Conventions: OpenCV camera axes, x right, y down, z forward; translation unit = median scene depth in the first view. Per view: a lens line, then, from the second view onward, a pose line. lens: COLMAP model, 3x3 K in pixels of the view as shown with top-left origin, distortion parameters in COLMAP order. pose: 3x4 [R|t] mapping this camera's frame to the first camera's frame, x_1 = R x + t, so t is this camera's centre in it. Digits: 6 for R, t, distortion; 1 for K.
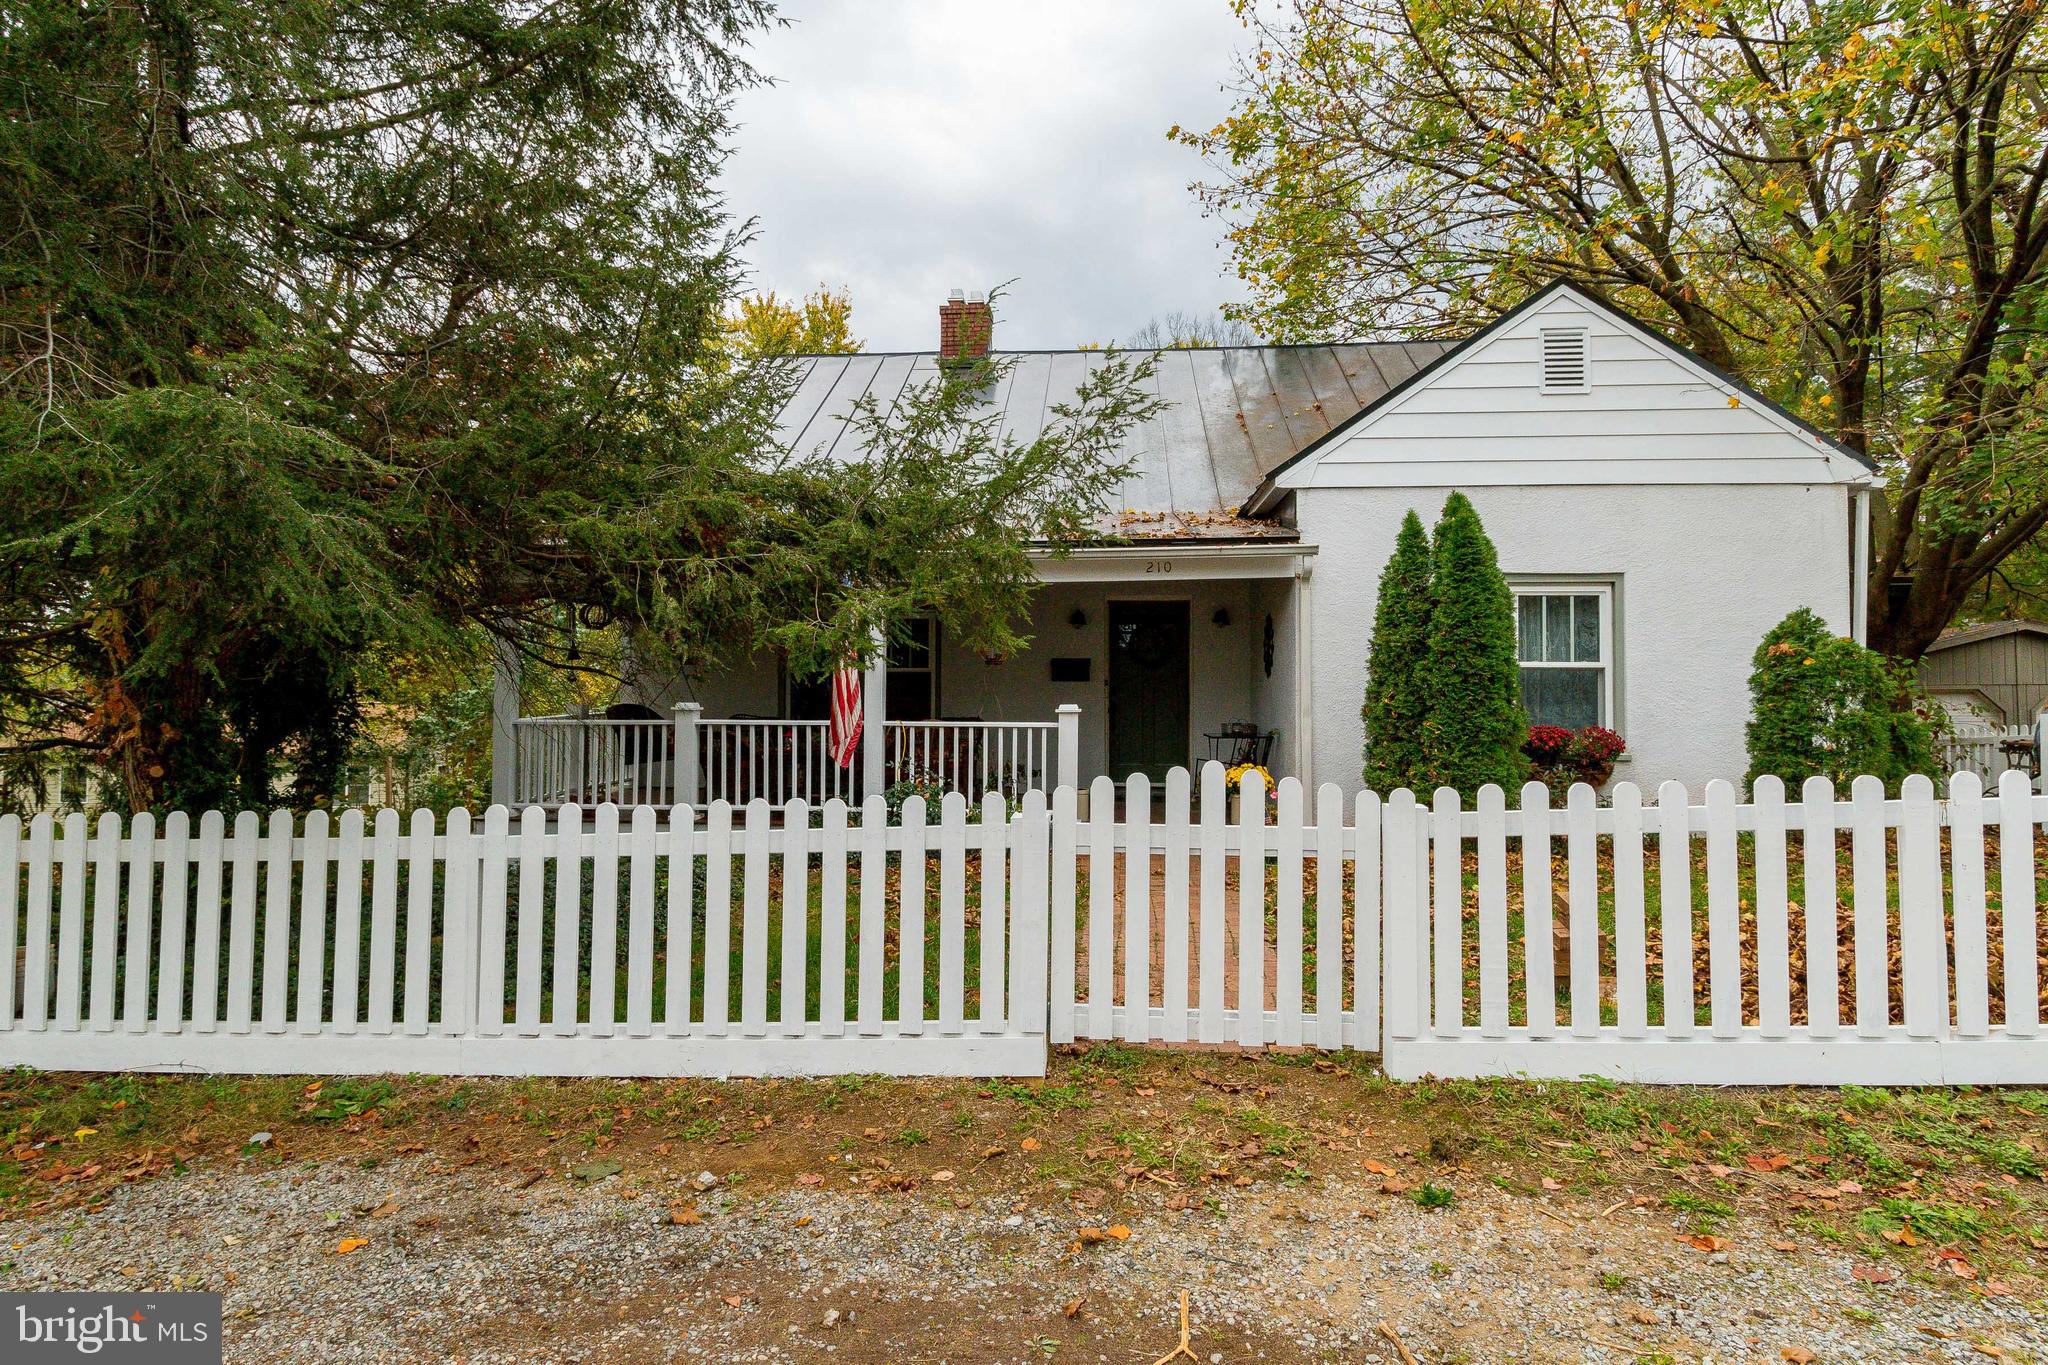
lens RADIAL K [[1145.8, 0, 1020.1], [0, 1145.8, 653.3], [0, 0, 1]] dist [0.004945, -0.004456]
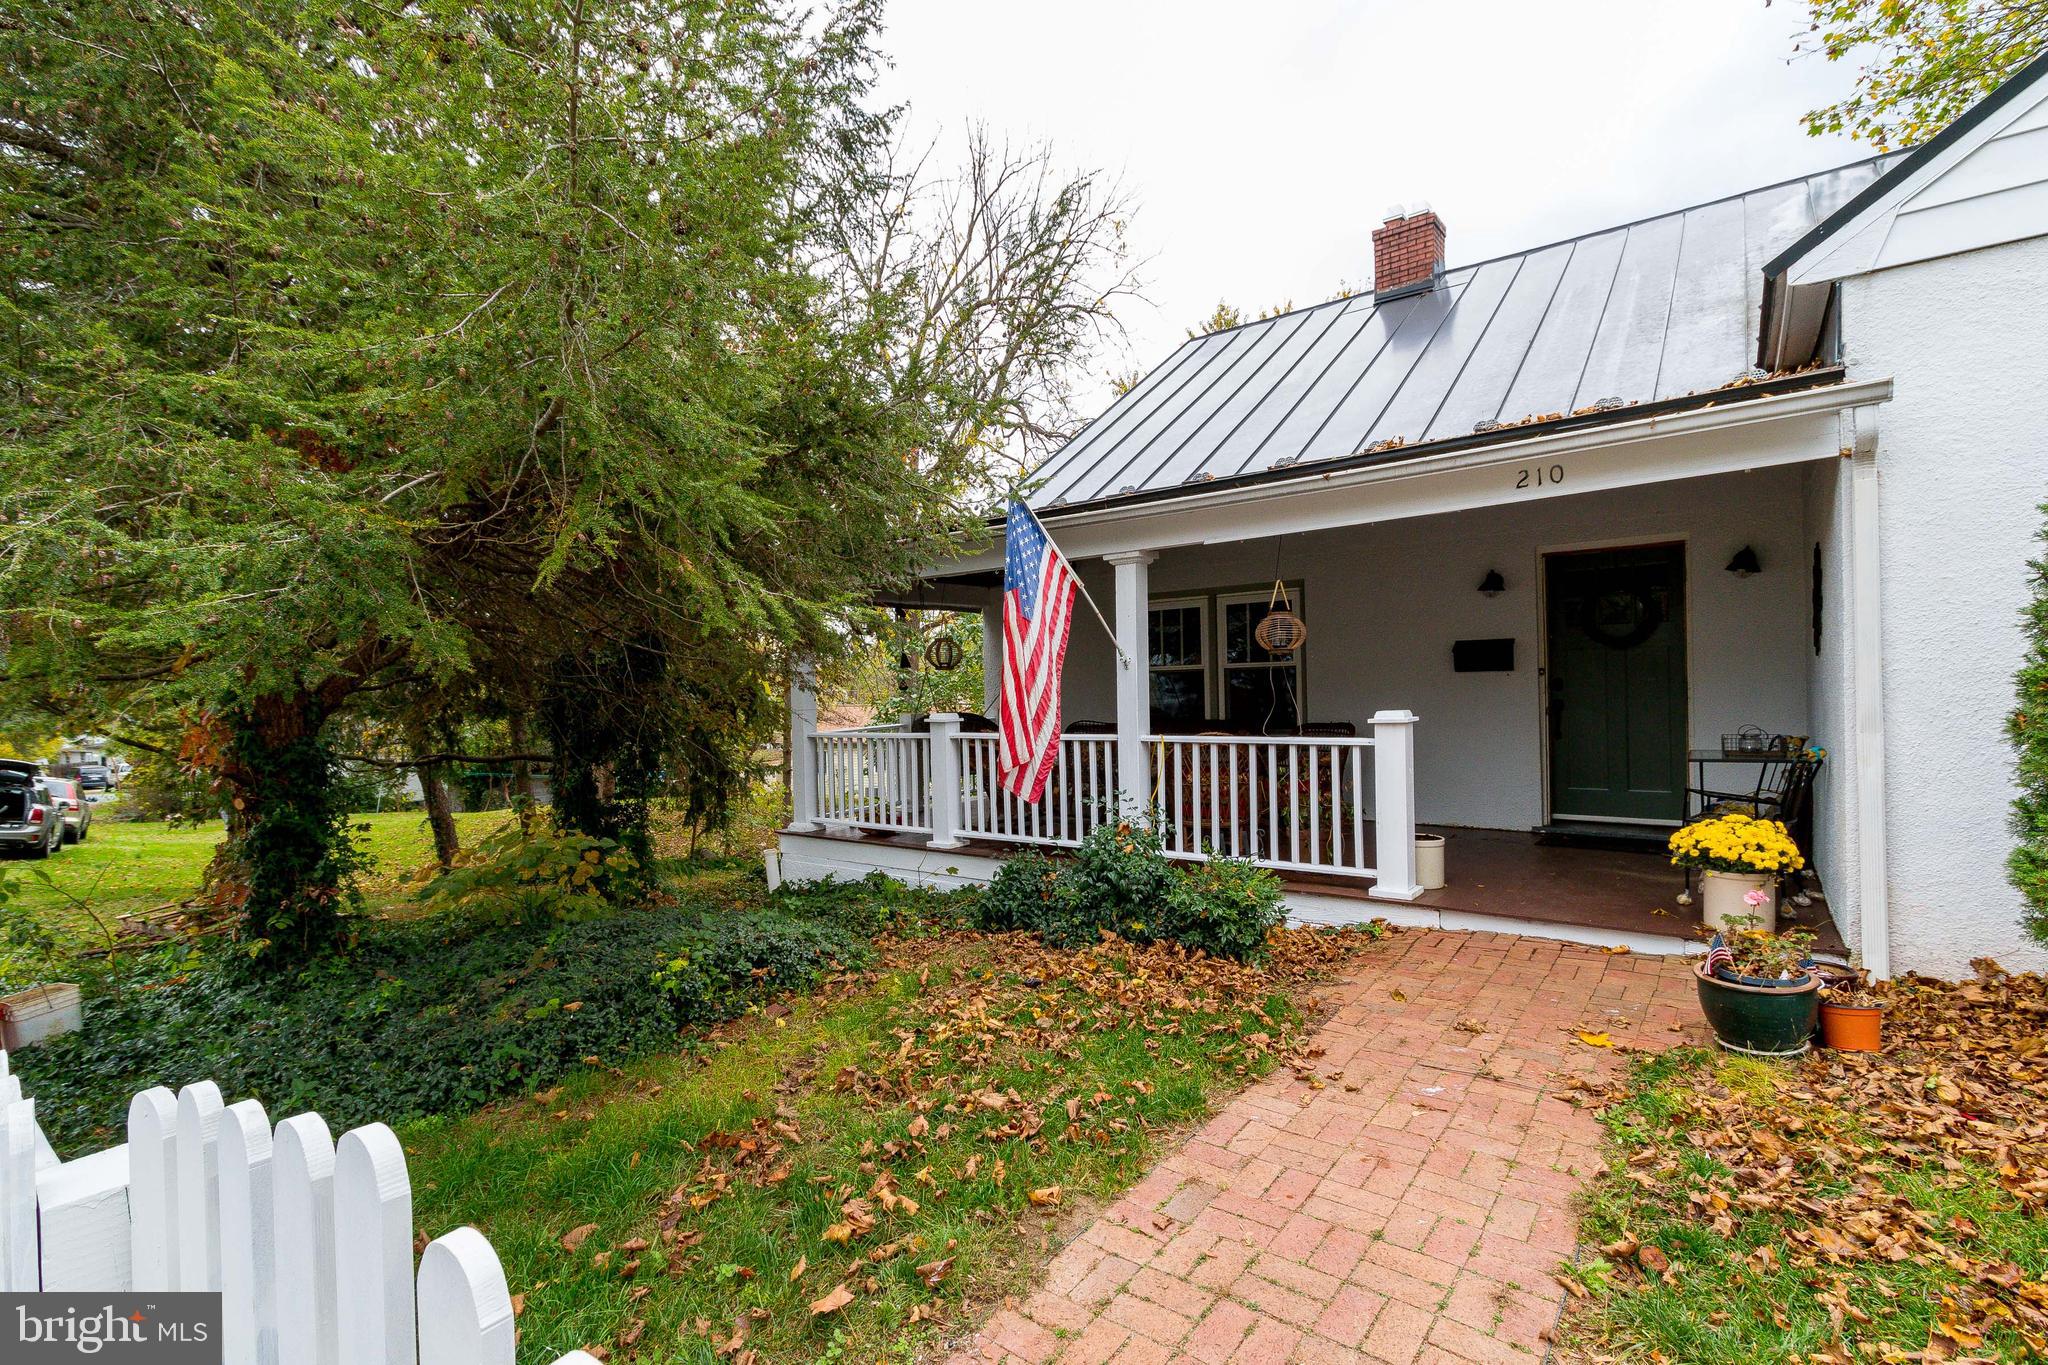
lens RADIAL K [[953.4, 0, 1027.8], [0, 953.4, 695.1], [0, 0, 1]] dist [0.000113, -0.000288]
pose [[0.836716, -0.019899, -0.547276, 0.300409], [0.044808, 0.998477, 0.032200, 0.017055], [0.545801, -0.051464, 0.836333, 0.796571]]
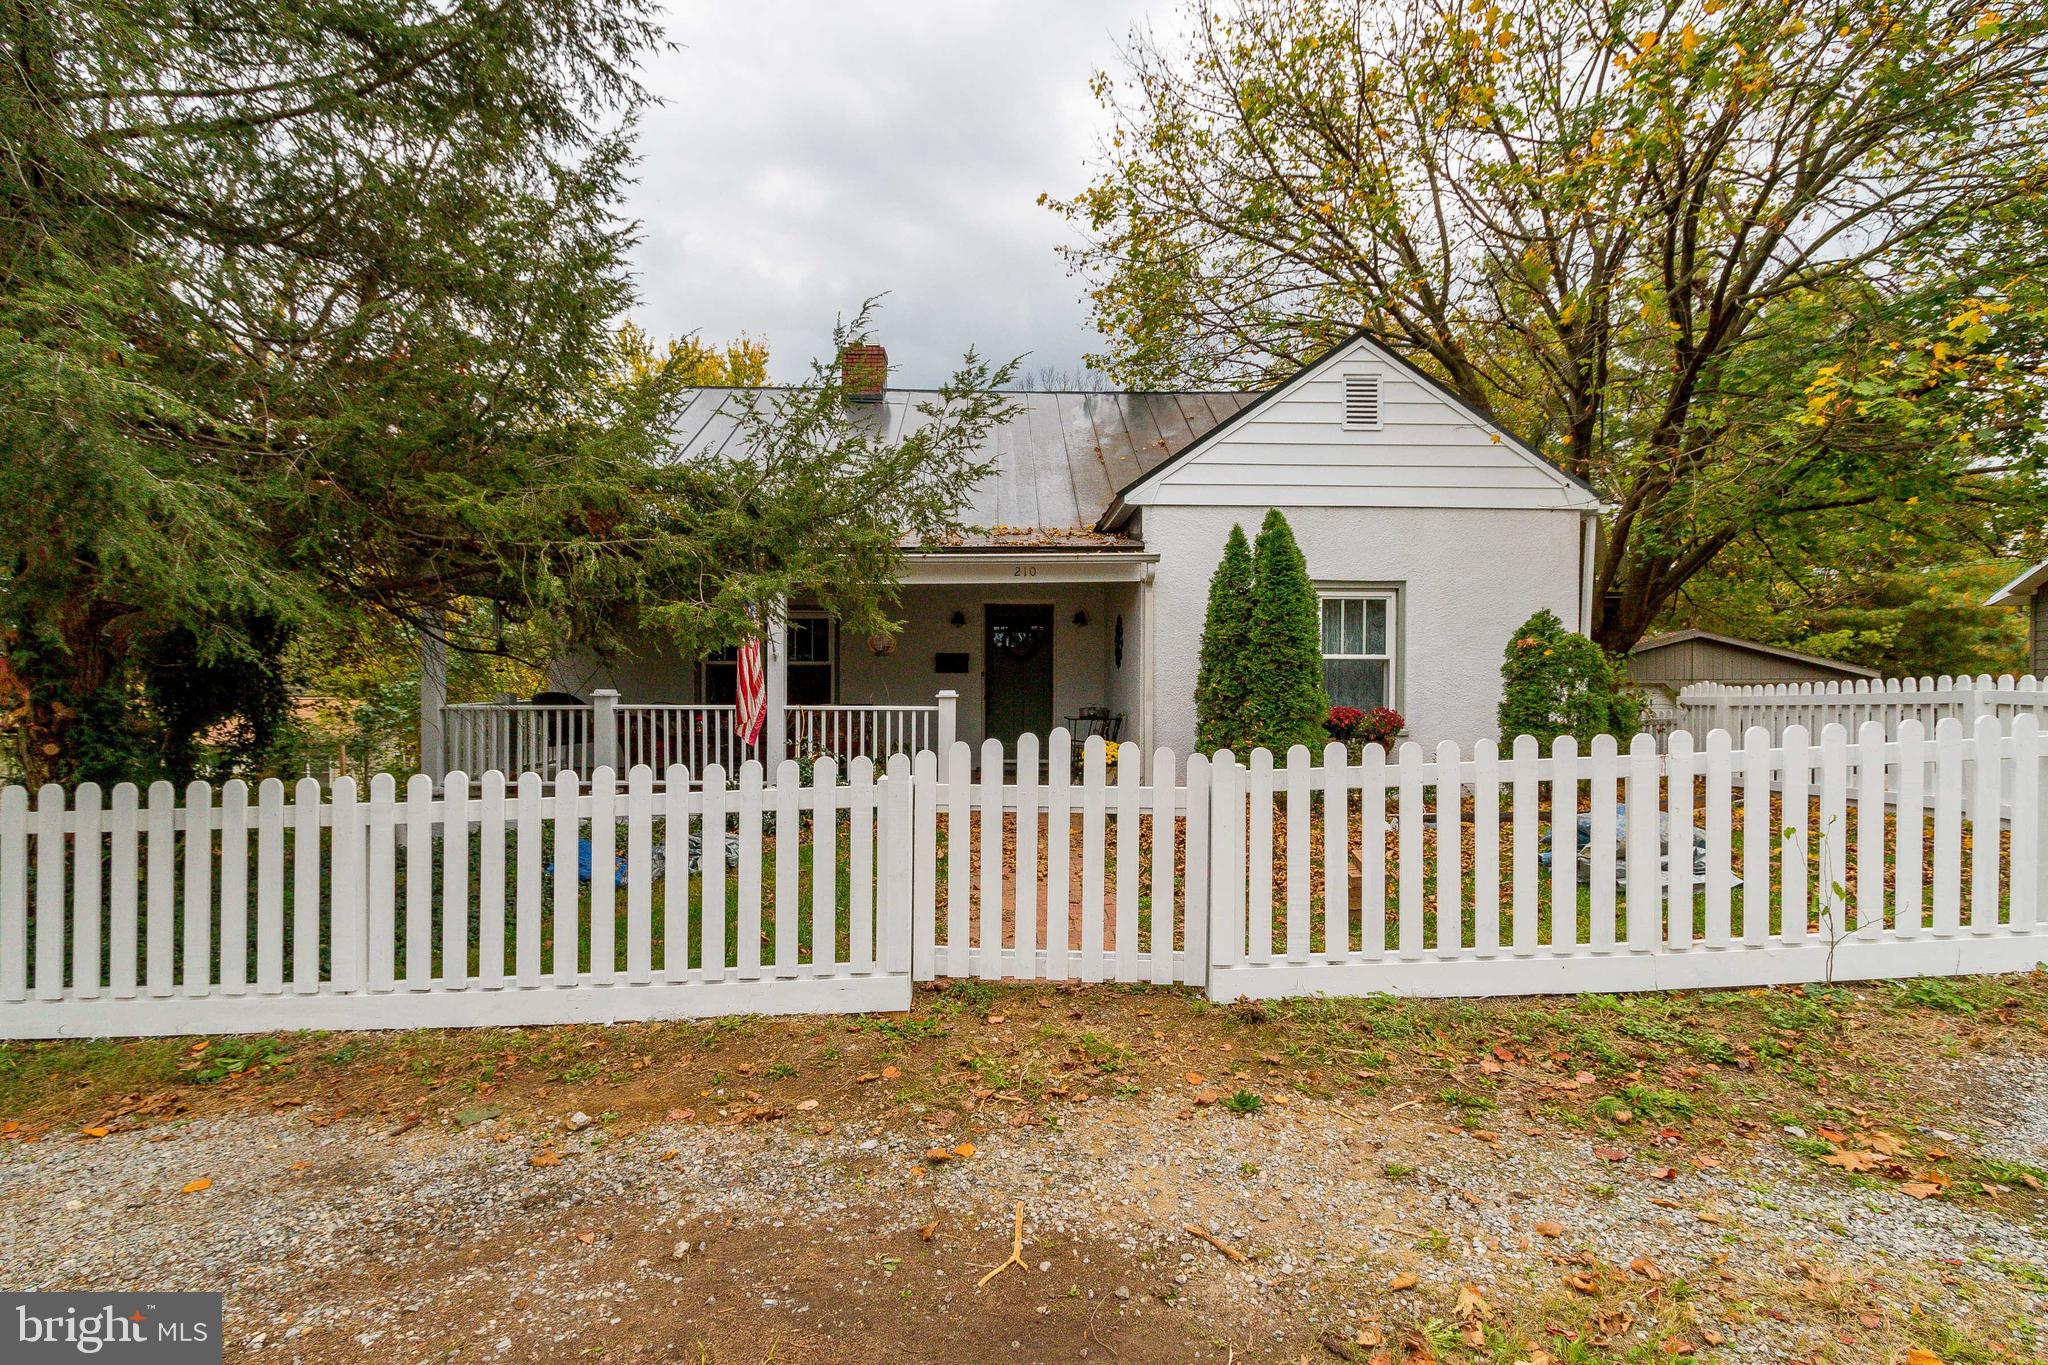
lens RADIAL K [[953.4, 0, 1027.8], [0, 953.4, 695.1], [0, 0, 1]] dist [0.000113, -0.000288]
pose [[0.993671, -0.000421, 0.112328, 0.027491], [-0.003875, 0.999269, 0.038025, 0.023245], [-0.112262, -0.038220, 0.992943, 0.068170]]
